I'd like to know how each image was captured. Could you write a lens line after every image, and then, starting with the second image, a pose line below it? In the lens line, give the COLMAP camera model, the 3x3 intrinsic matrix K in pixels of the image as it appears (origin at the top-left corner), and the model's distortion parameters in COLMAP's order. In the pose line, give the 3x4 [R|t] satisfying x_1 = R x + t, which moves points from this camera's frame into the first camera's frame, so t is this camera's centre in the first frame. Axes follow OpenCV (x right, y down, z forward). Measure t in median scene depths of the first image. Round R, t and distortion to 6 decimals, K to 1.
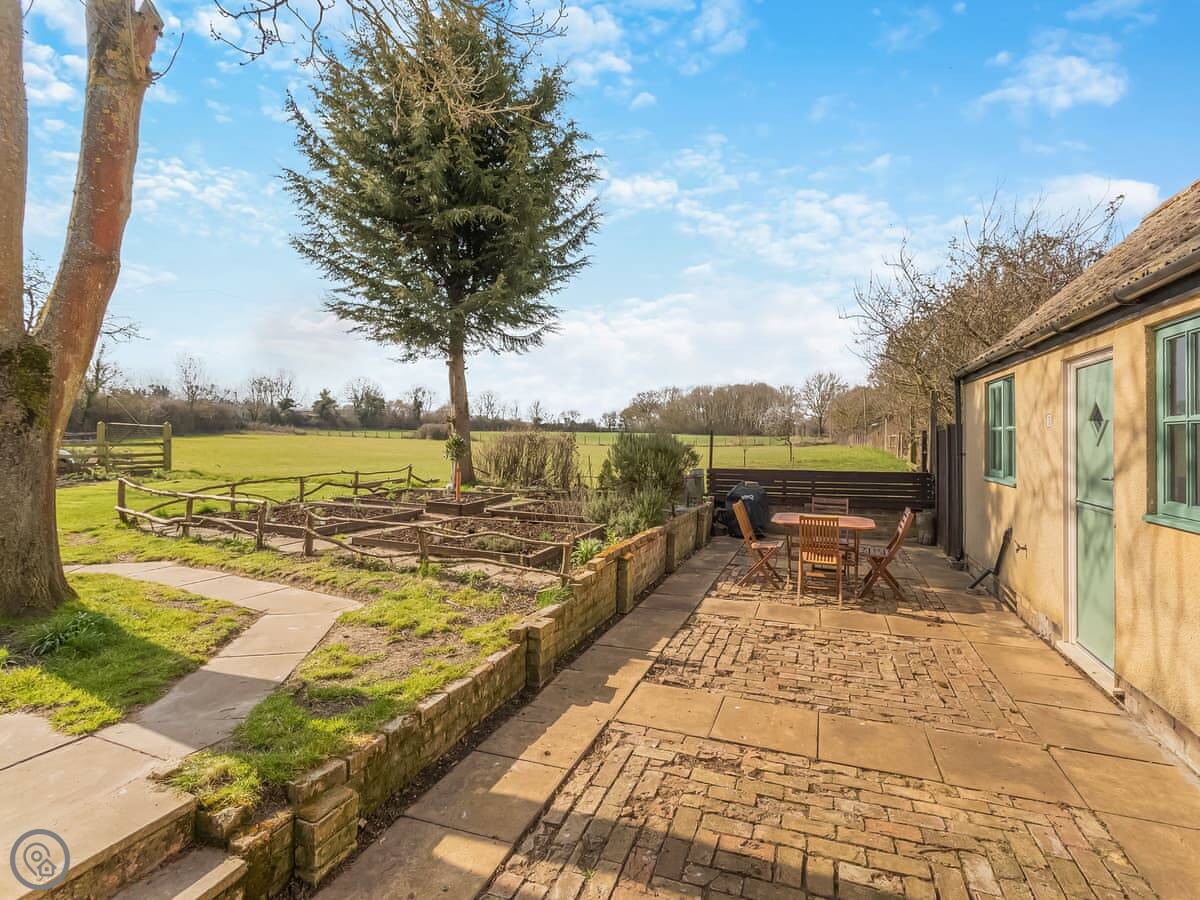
lens RADIAL K [[567.1, 0, 600.0], [0, 567.1, 450.0], [0, 0, 1]] dist [-0.027525, 0.031229]
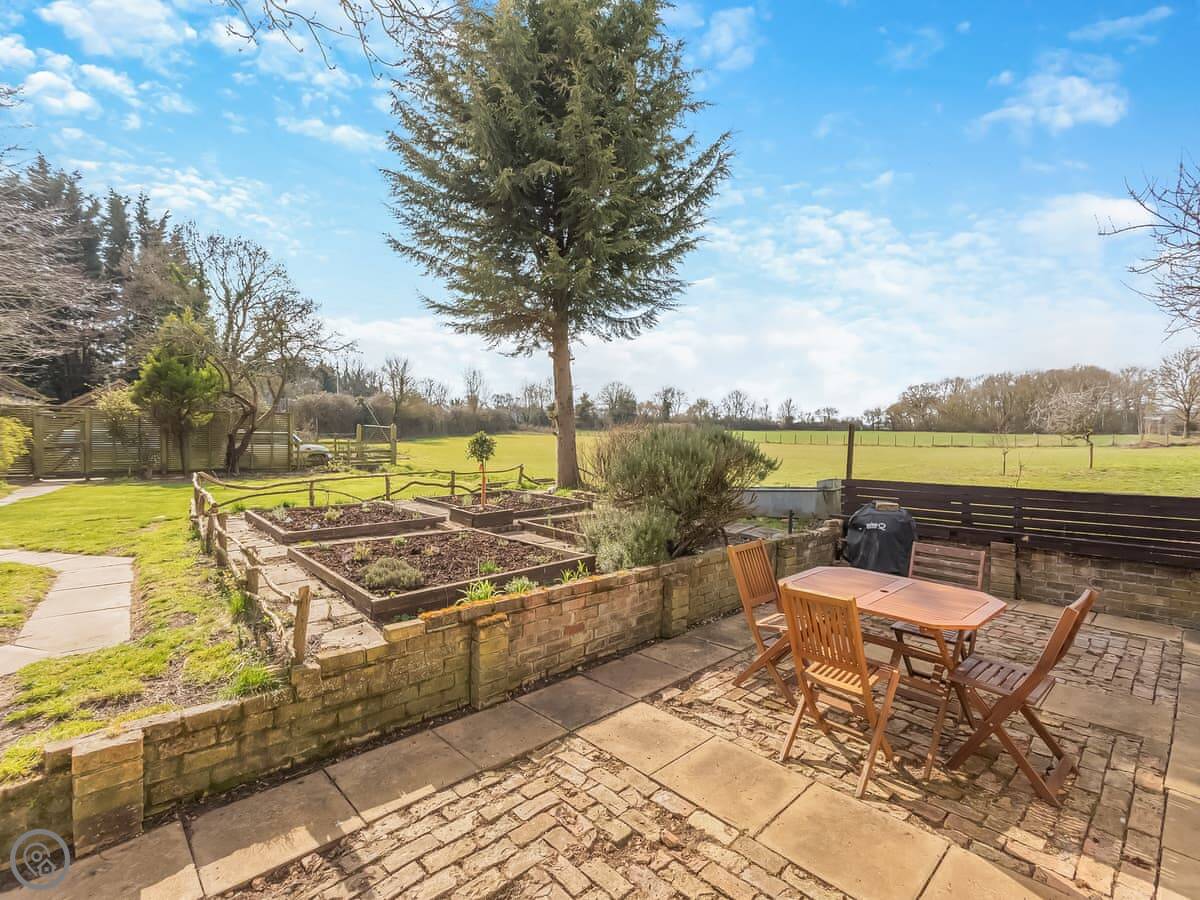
lens RADIAL K [[560.4, 0, 600.0], [0, 560.4, 450.0], [0, 0, 1]] dist [0.002711, -0.000059]
pose [[0.902123, 0.009092, -0.431383, 0.187283], [-0.008703, 0.999958, 0.002875, -0.002085], [0.431391, 0.001161, 0.902164, 0.210872]]
